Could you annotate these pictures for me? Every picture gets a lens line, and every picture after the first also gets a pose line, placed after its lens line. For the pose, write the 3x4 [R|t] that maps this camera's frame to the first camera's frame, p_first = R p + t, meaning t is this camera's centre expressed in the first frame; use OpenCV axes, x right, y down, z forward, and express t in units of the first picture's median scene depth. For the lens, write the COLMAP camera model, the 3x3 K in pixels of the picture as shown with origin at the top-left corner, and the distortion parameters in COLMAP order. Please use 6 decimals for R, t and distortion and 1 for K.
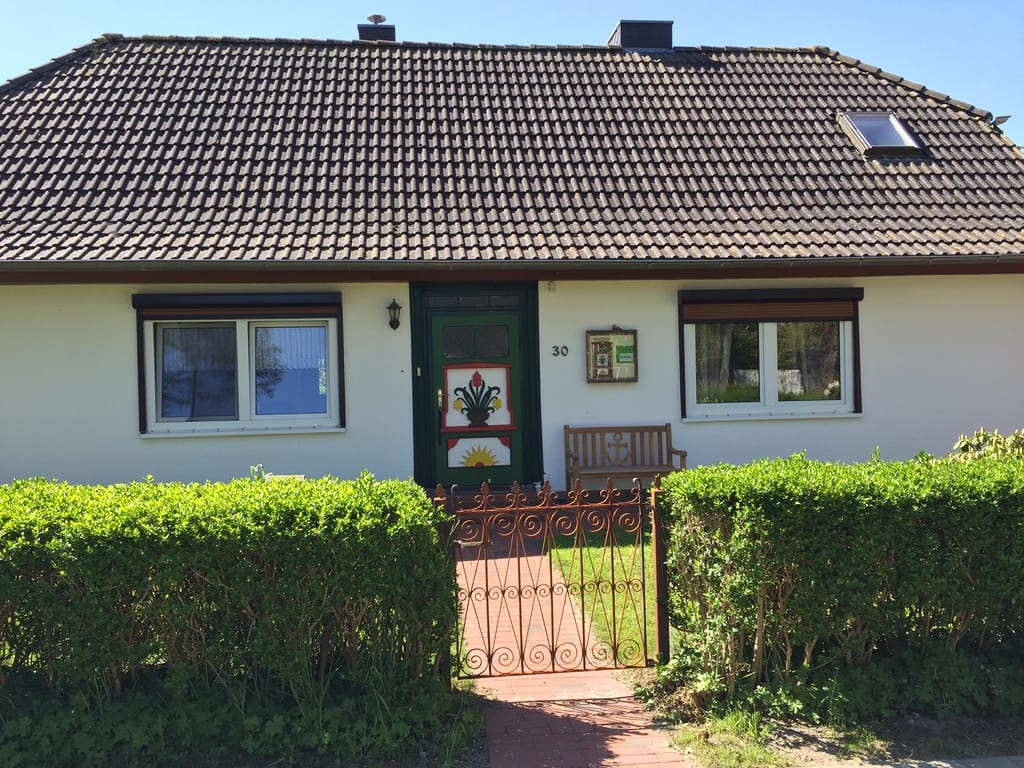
lens RADIAL K [[905.0, 0, 512.0], [0, 905.0, 384.0], [0, 0, 1]] dist [0.086447, 0.004566]
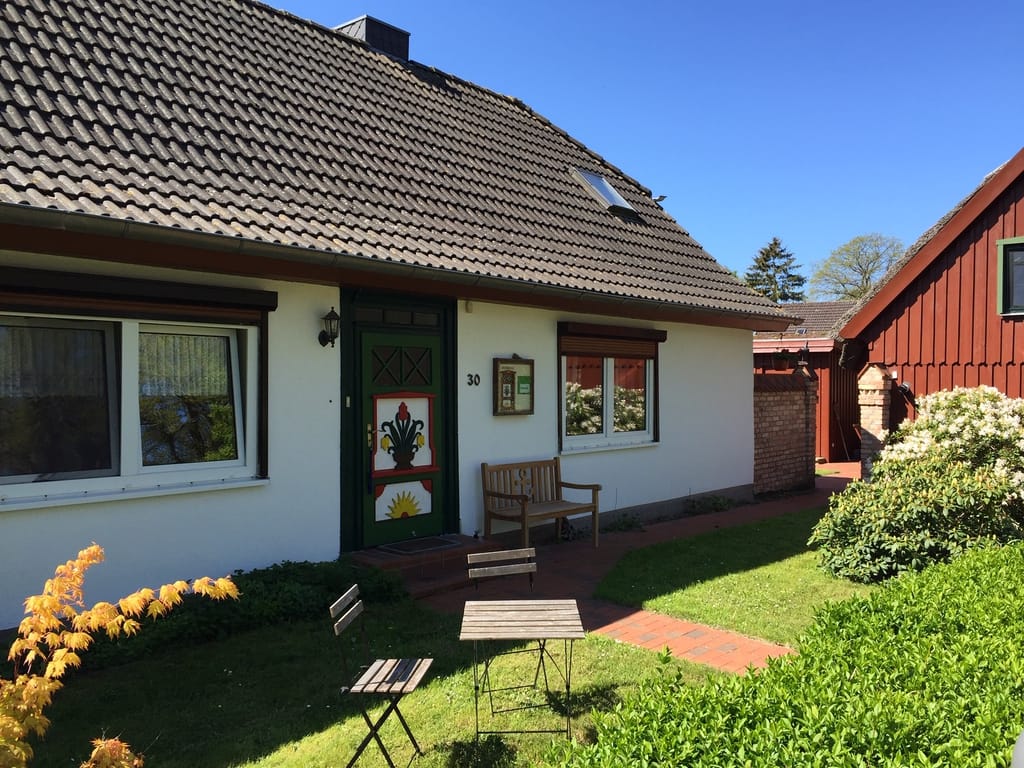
lens RADIAL K [[905.0, 0, 512.0], [0, 905.0, 384.0], [0, 0, 1]] dist [0.086447, 0.004566]
pose [[0.718828, 0.022886, 0.694812, -0.539598], [-0.007992, 0.999664, -0.024659, -0.010672], [-0.695142, 0.012173, 0.718769, 0.334390]]
